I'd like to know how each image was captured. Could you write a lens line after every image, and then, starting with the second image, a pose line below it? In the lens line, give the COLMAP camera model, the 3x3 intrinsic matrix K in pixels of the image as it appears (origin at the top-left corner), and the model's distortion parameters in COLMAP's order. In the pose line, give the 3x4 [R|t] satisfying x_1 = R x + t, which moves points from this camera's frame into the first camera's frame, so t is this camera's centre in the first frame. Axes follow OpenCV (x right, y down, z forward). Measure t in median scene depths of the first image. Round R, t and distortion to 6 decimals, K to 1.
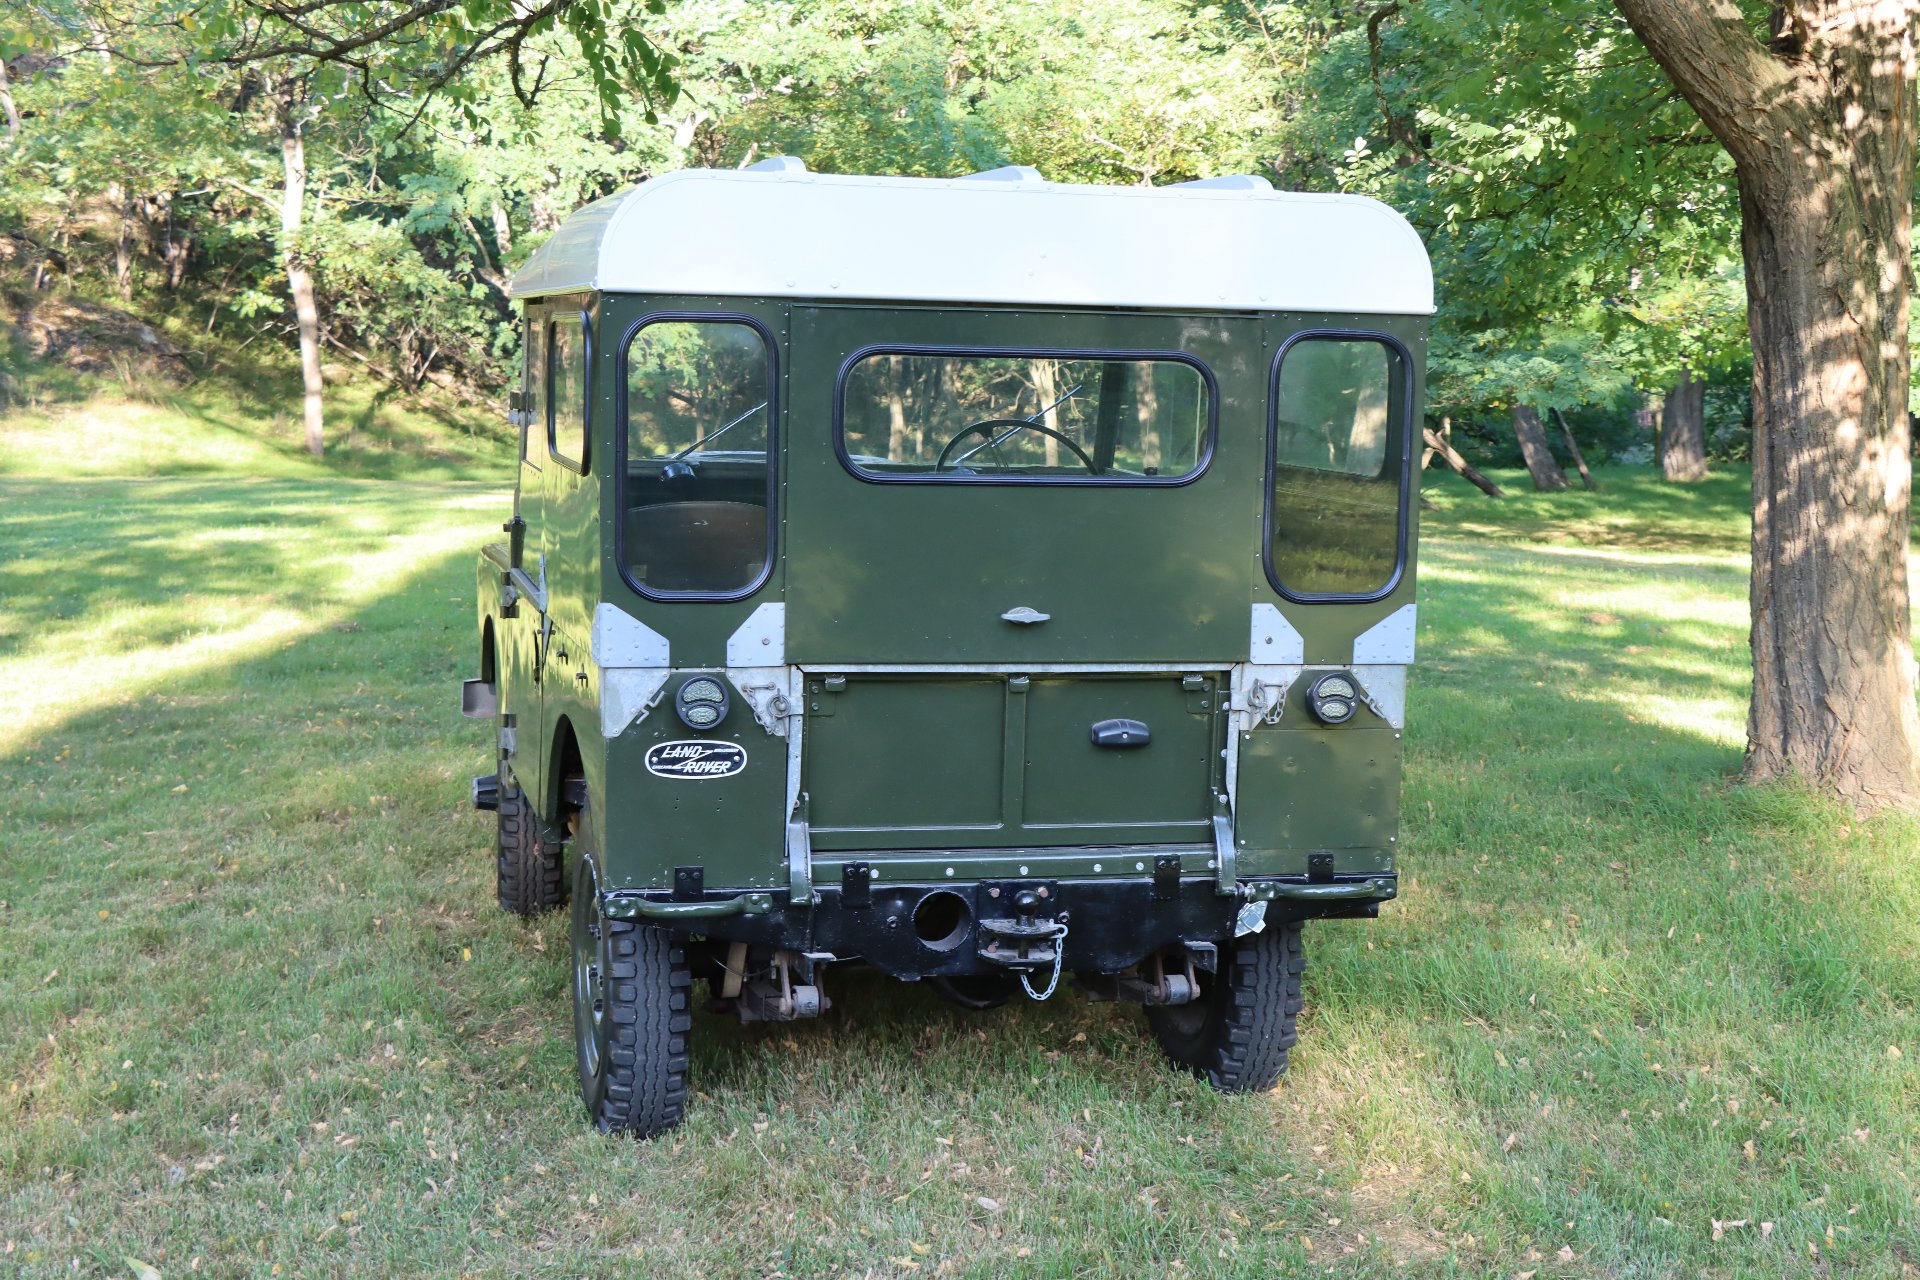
lens RADIAL K [[2739.1, 0, 960.0], [0, 2739.1, 640.0], [0, 0, 1]] dist [0.033432, 0.459364]
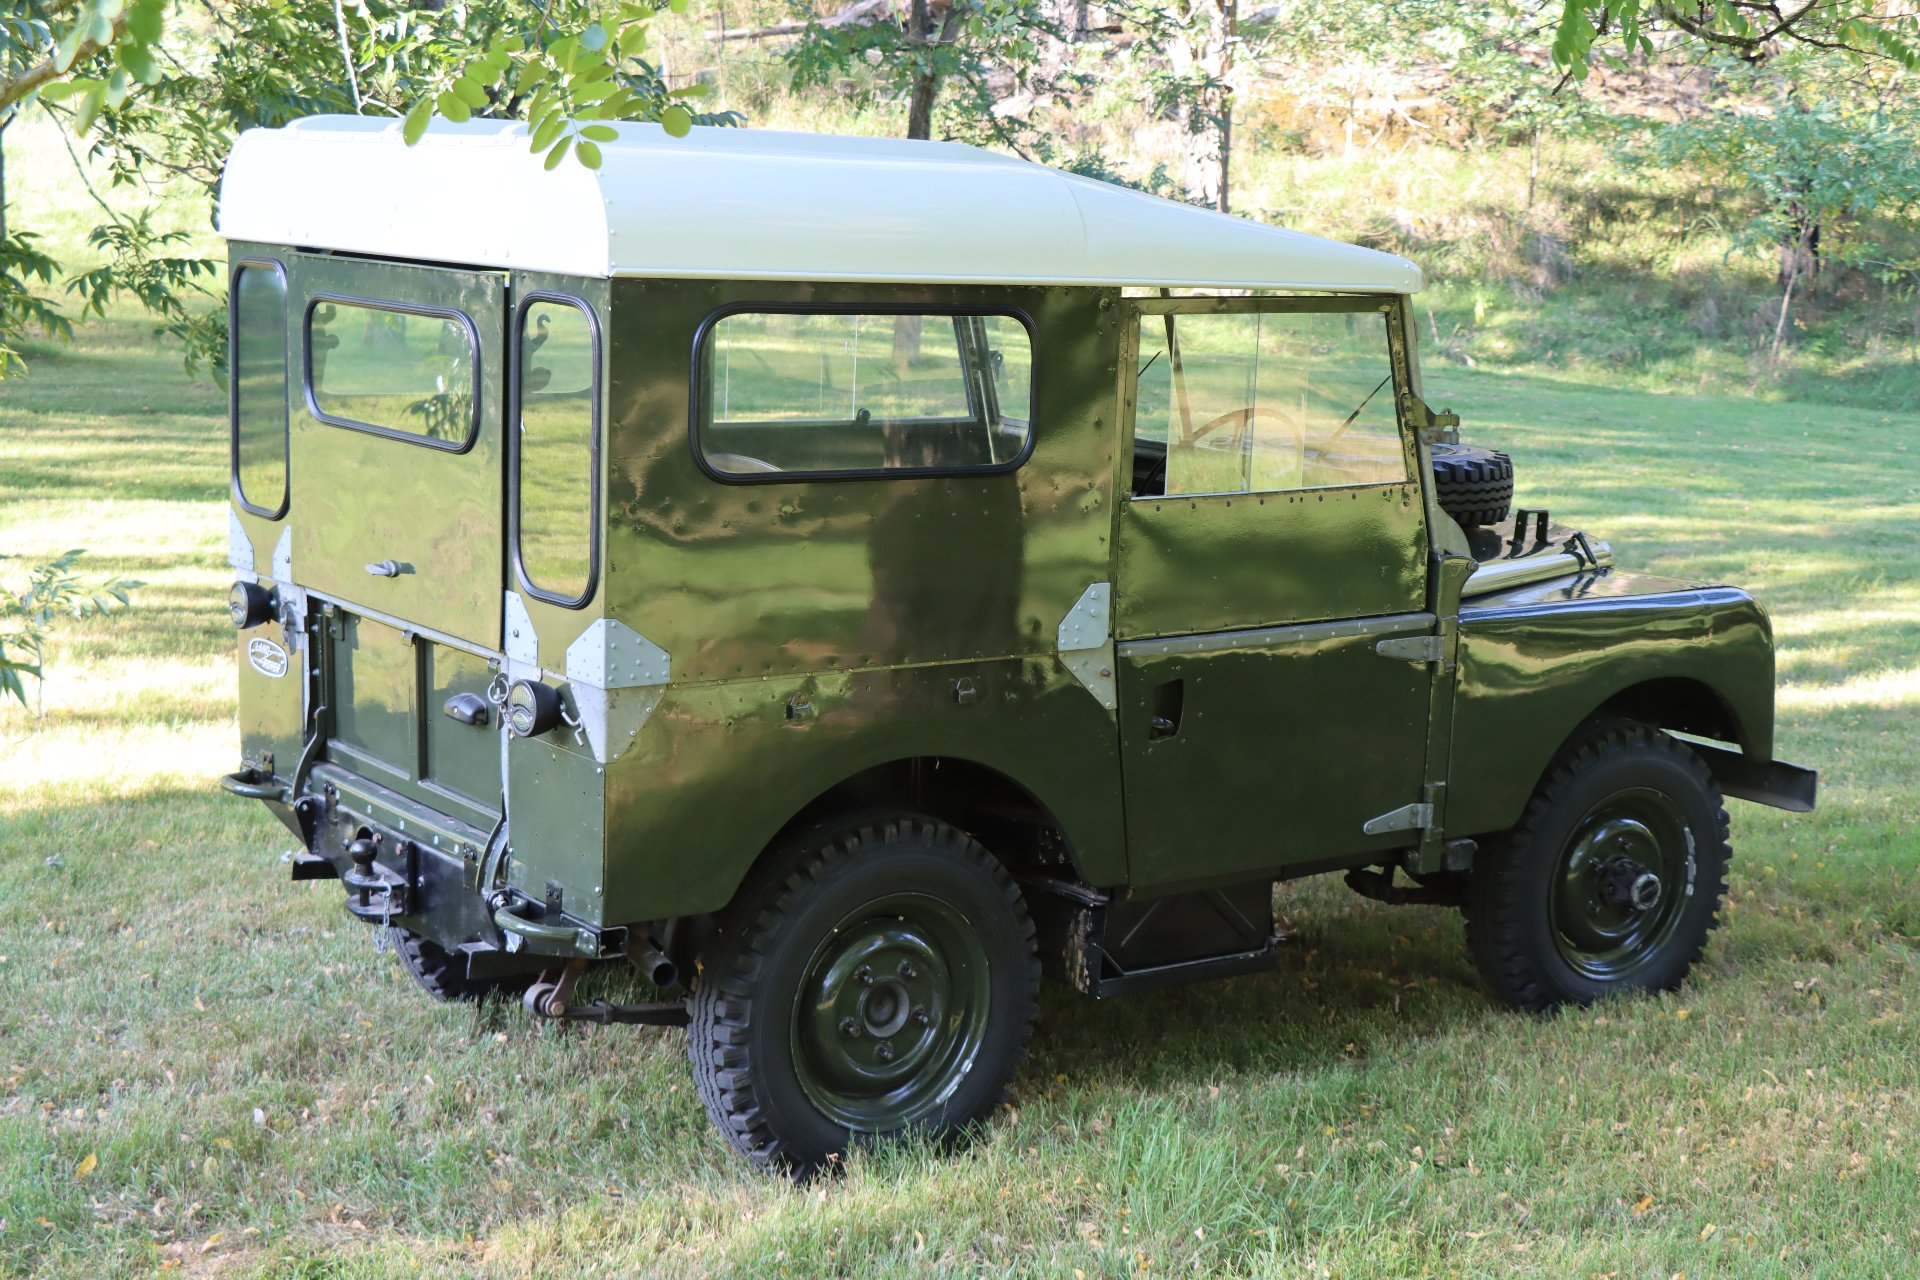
lens RADIAL K [[2739.1, 0, 960.0], [0, 2739.1, 640.0], [0, 0, 1]] dist [0.033432, 0.459364]
pose [[0.385922, 0.138800, -0.912030, 0.989620], [-0.129913, 0.986942, 0.095229, -0.102586], [0.913338, 0.081734, 0.398915, 0.768317]]
